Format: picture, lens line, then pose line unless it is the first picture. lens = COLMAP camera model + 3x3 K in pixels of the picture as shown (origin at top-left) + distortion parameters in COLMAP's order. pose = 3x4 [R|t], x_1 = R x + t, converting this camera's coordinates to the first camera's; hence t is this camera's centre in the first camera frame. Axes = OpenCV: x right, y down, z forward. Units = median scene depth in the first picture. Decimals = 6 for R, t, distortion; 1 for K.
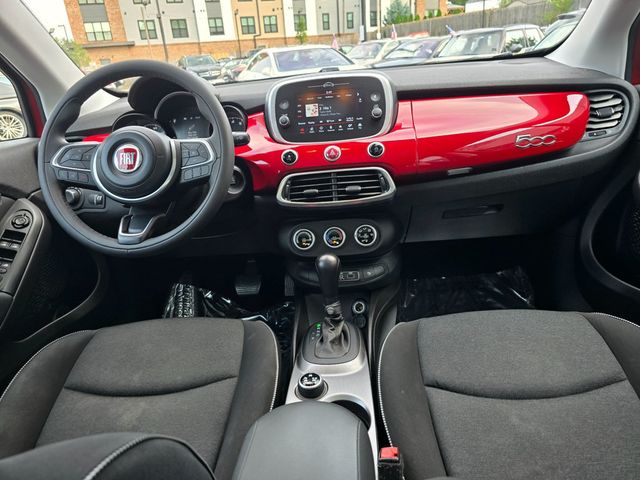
lens RADIAL K [[441.5, 0, 318.7], [0, 441.5, 233.2], [0, 0, 1]] dist [0.040741, -0.036312]
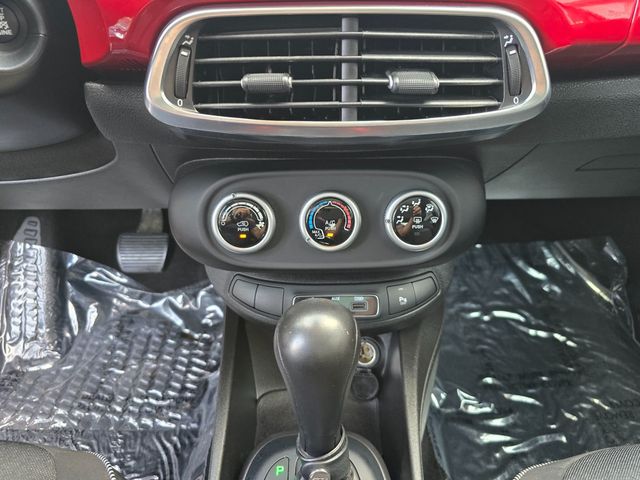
lens RADIAL K [[441.5, 0, 321.8], [0, 441.5, 233.4], [0, 0, 1]] dist [0.040741, -0.036312]
pose [[0.992422, 0.031632, 0.118738, -0.013292], [-0.058038, 0.972388, 0.226038, -0.063513], [-0.108309, -0.231216, 0.966855, 0.671430]]
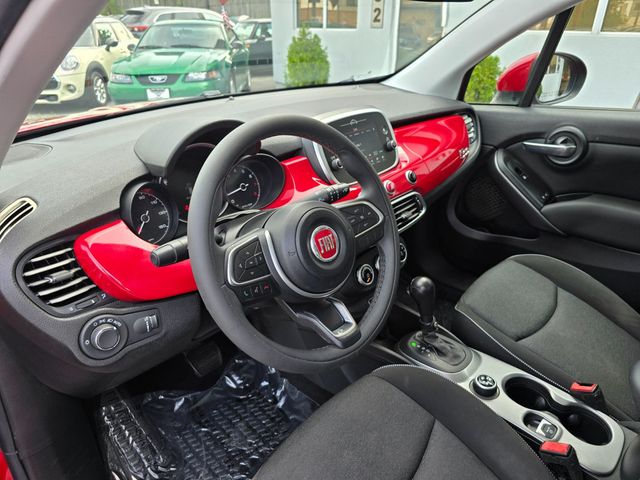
lens RADIAL K [[441.5, 0, 315.5], [0, 441.5, 241.0], [0, 0, 1]] dist [0.040741, -0.036312]
pose [[0.630593, -0.270386, 0.727491, -0.854879], [0.242493, 0.959065, 0.146261, -0.245685], [-0.737258, 0.084181, 0.670346, 0.410728]]
